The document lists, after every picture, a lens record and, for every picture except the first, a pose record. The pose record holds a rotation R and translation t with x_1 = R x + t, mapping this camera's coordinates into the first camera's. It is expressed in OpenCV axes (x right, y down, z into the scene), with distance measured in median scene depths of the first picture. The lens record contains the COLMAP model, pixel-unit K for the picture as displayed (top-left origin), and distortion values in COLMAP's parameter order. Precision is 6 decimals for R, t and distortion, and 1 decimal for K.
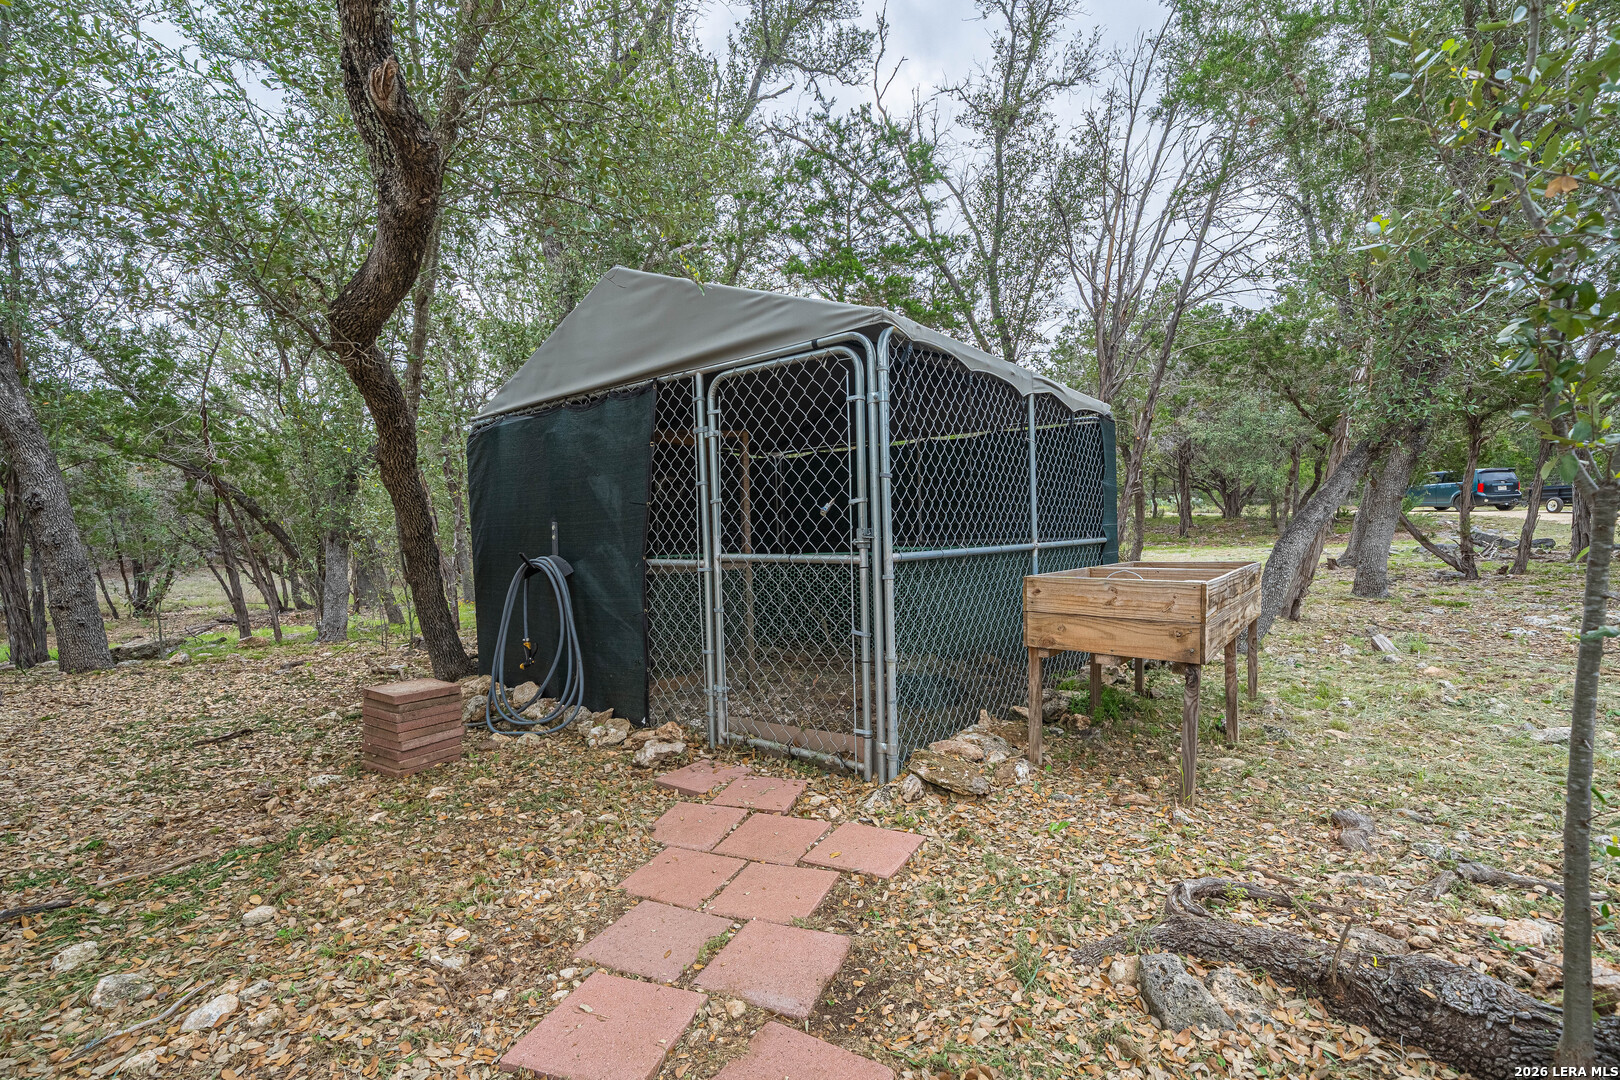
lens RADIAL K [[709.3, 0, 809.2], [0, 709.3, 542.9], [0, 0, 1]] dist [-0.000027, 0.000045]
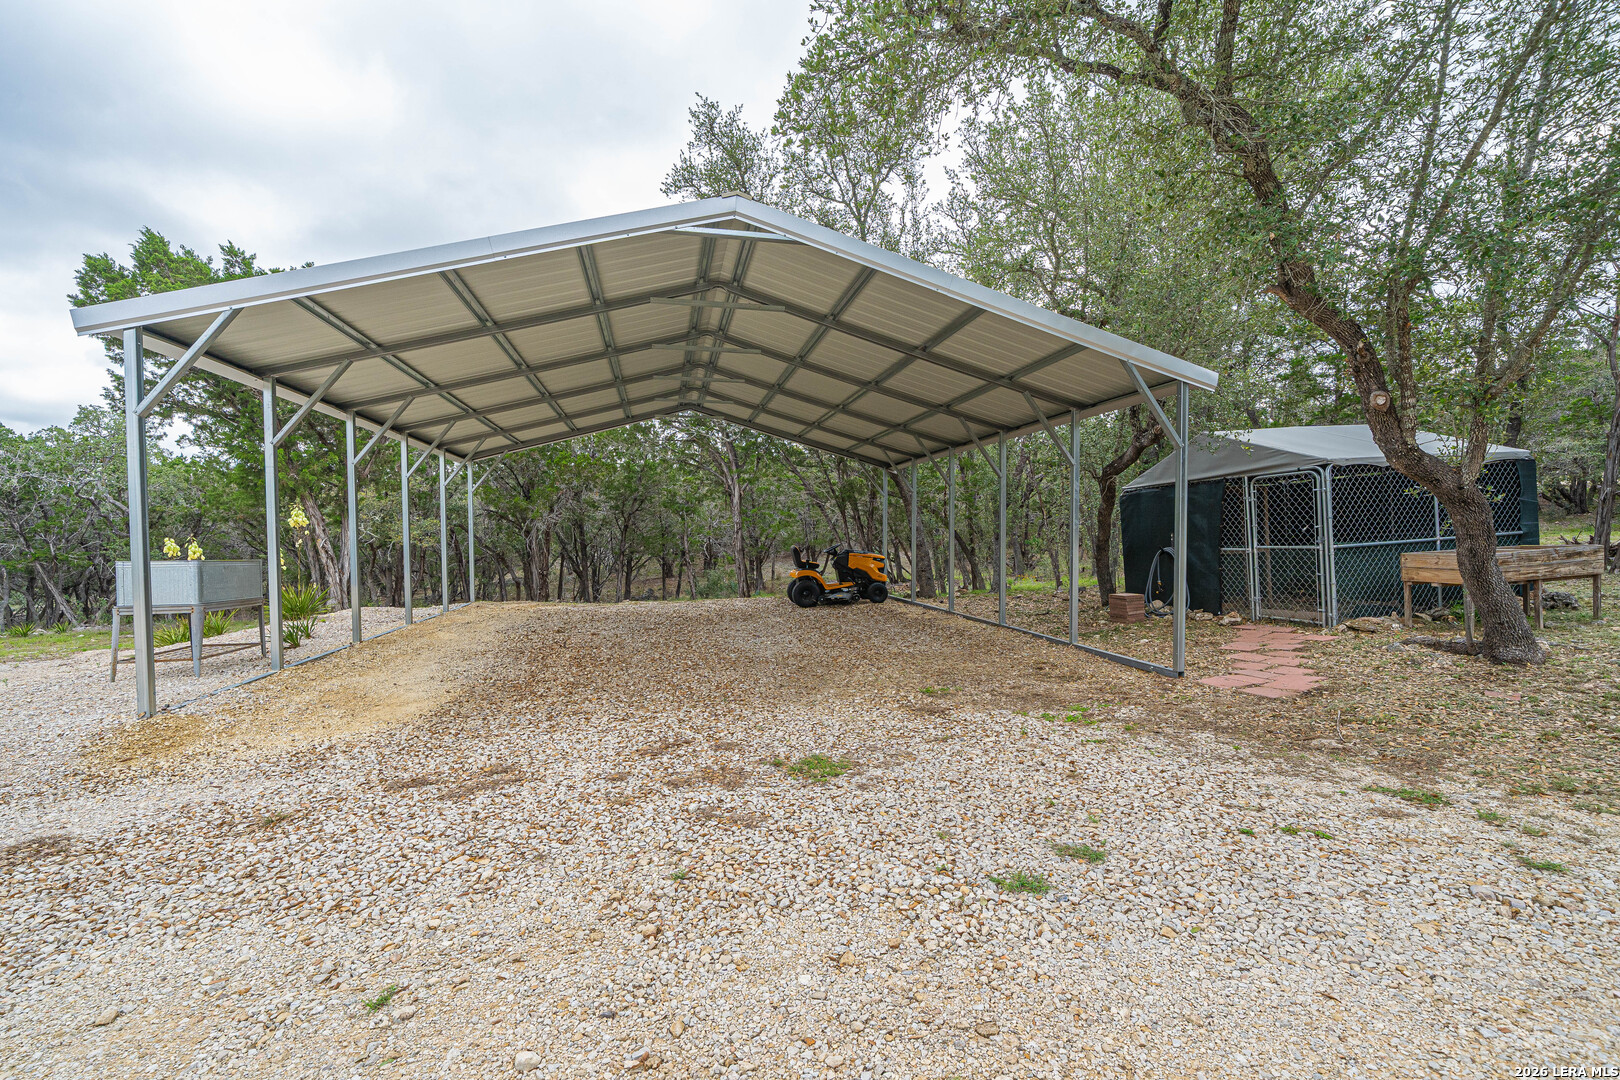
lens RADIAL K [[709.3, 0, 814.1], [0, 709.3, 547.4], [0, 0, 1]] dist [-0.000027, 0.000045]
pose [[0.815307, -0.009940, -0.578944, 0.063365], [0.026427, 0.999450, 0.020056, -0.081472], [0.578426, -0.031651, 0.815120, -2.292256]]
